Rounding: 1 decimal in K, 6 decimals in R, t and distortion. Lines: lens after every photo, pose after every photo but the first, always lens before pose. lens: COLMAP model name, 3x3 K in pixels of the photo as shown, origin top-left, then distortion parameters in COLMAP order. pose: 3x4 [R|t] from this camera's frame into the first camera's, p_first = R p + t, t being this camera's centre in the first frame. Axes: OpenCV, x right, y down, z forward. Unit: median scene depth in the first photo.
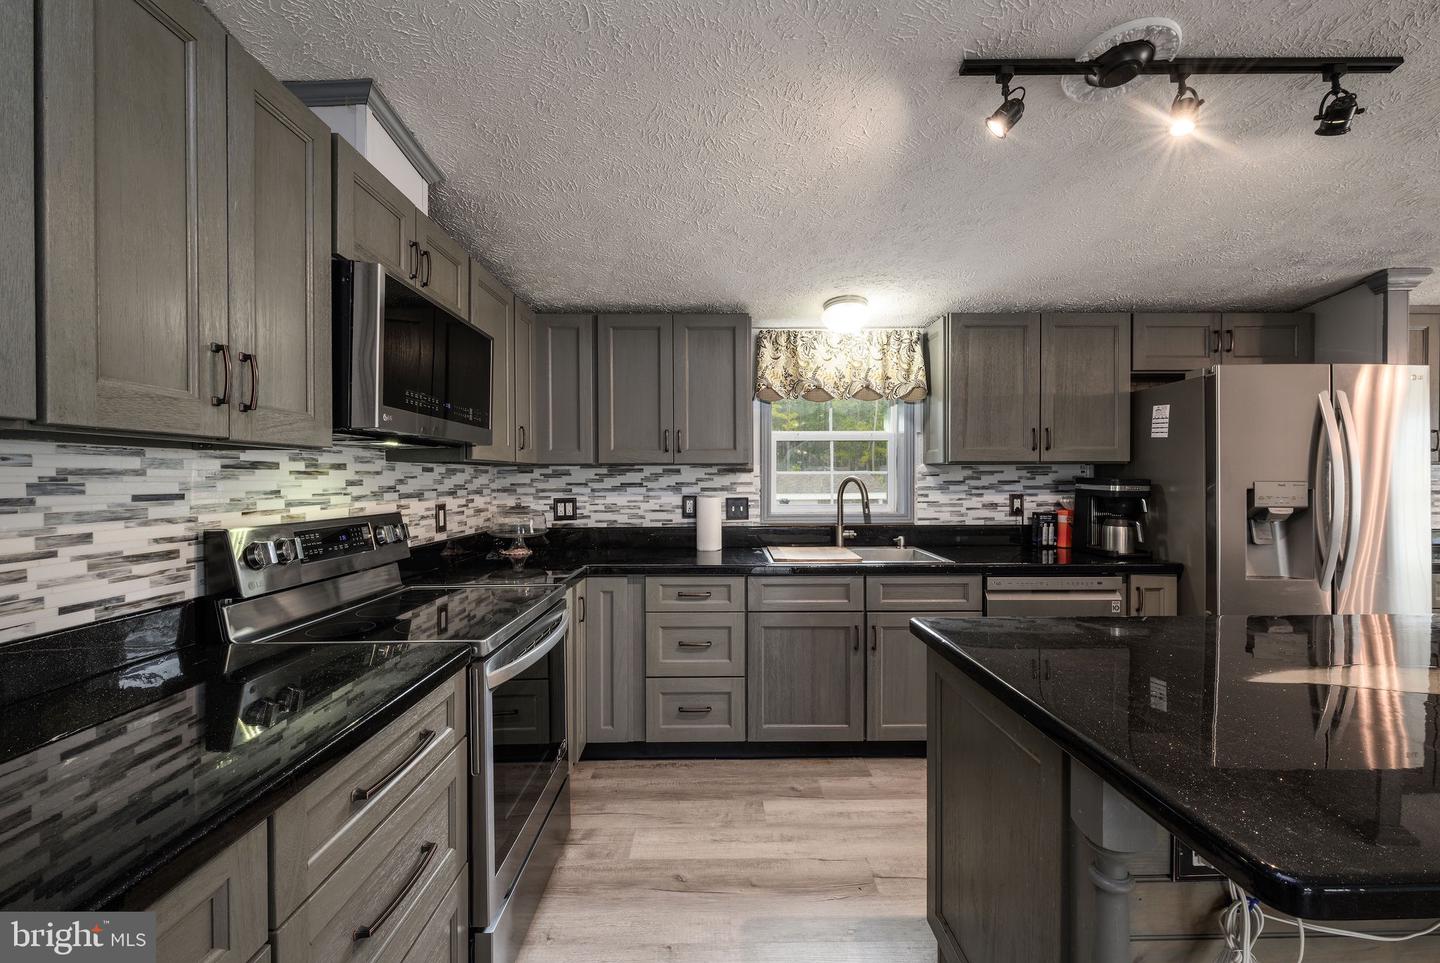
lens RADIAL K [[597.0, 0, 713.6], [0, 597.0, 481.9], [0, 0, 1]] dist [-0.001205, -0.000505]
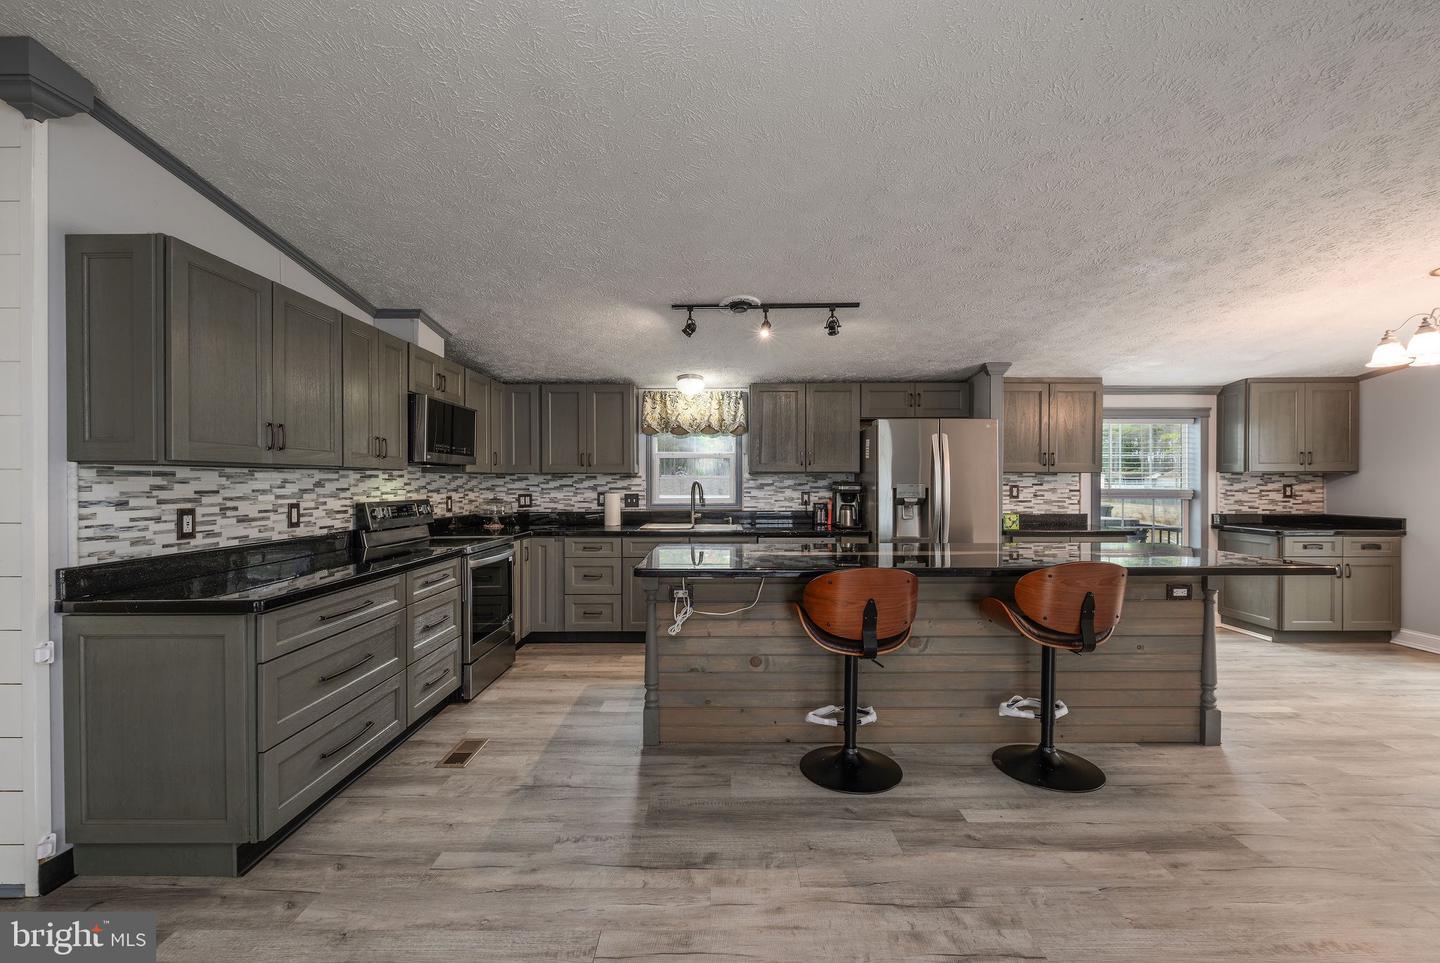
lens RADIAL K [[612.3, 0, 718.4], [0, 612.3, 480.4], [0, 0, 1]] dist [0.000462, -0.001264]
pose [[0.999967, 0.000490, -0.008167, 0.328354], [-0.000549, 0.999974, -0.007251, 0.002681], [0.008163, 0.007255, 0.999940, -0.747134]]
